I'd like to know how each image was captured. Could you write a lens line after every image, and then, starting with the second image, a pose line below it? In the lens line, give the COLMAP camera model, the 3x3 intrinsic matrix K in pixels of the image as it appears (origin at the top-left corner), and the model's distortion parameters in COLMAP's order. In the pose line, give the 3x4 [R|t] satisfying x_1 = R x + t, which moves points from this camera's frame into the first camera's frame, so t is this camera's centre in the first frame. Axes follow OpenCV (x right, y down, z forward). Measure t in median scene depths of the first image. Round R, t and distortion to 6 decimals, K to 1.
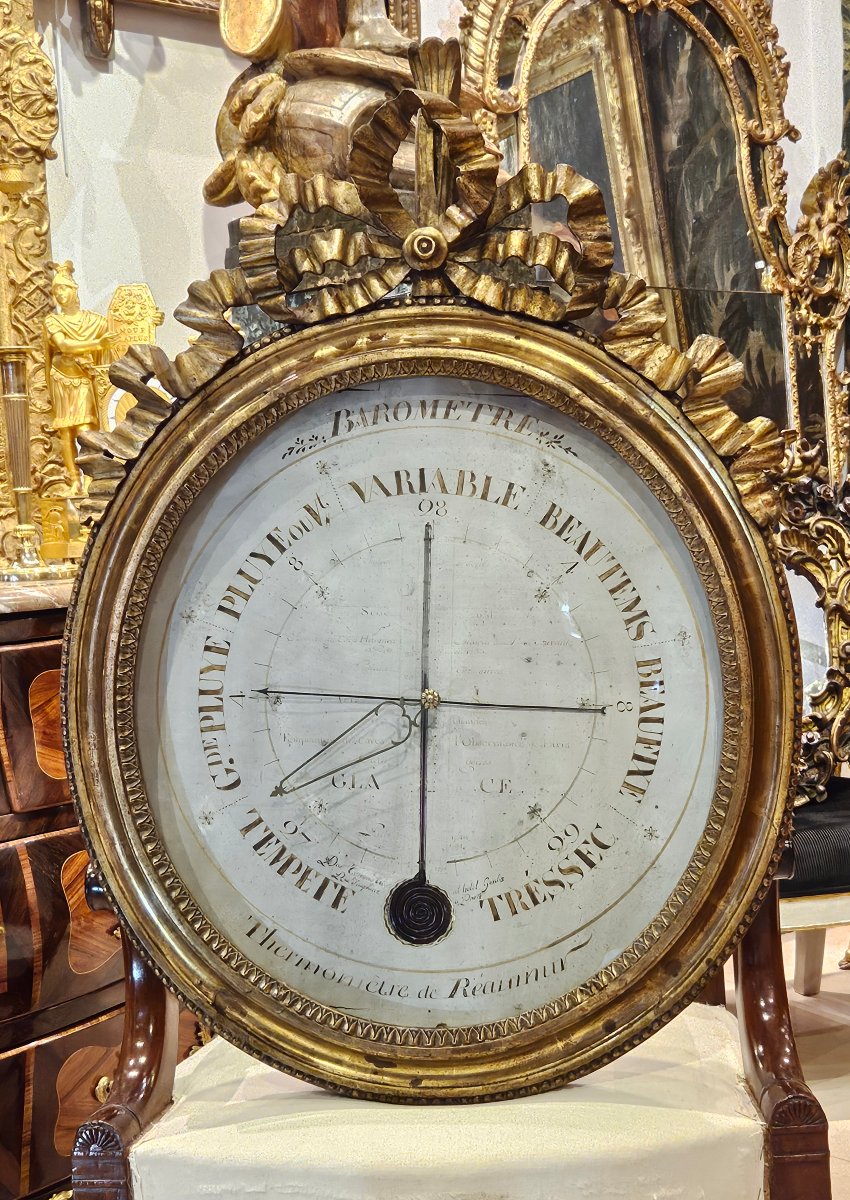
lens RADIAL K [[1782.7, 0, 484.0], [0, 1782.7, 716.7], [0, 0, 1]] dist [0.047917, 0.000000]
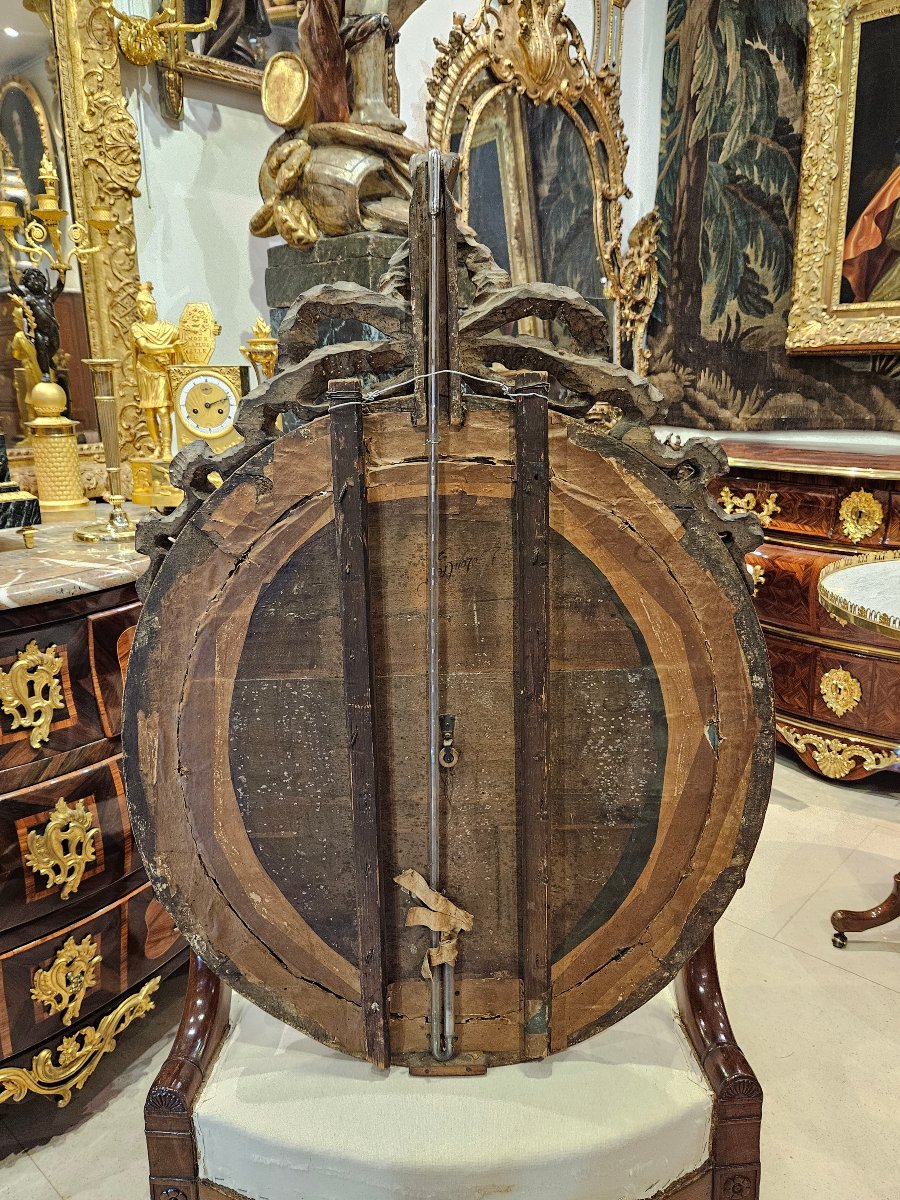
lens RADIAL K [[862.9, 0, 455.9], [0, 862.9, 601.3], [0, 0, 1]] dist [0.052518, -0.058408]
pose [[0.996412, 0.021591, 0.081838, -0.045873], [-0.034201, 0.987169, 0.155976, -0.116761], [-0.077420, -0.158216, 0.984365, 0.275038]]
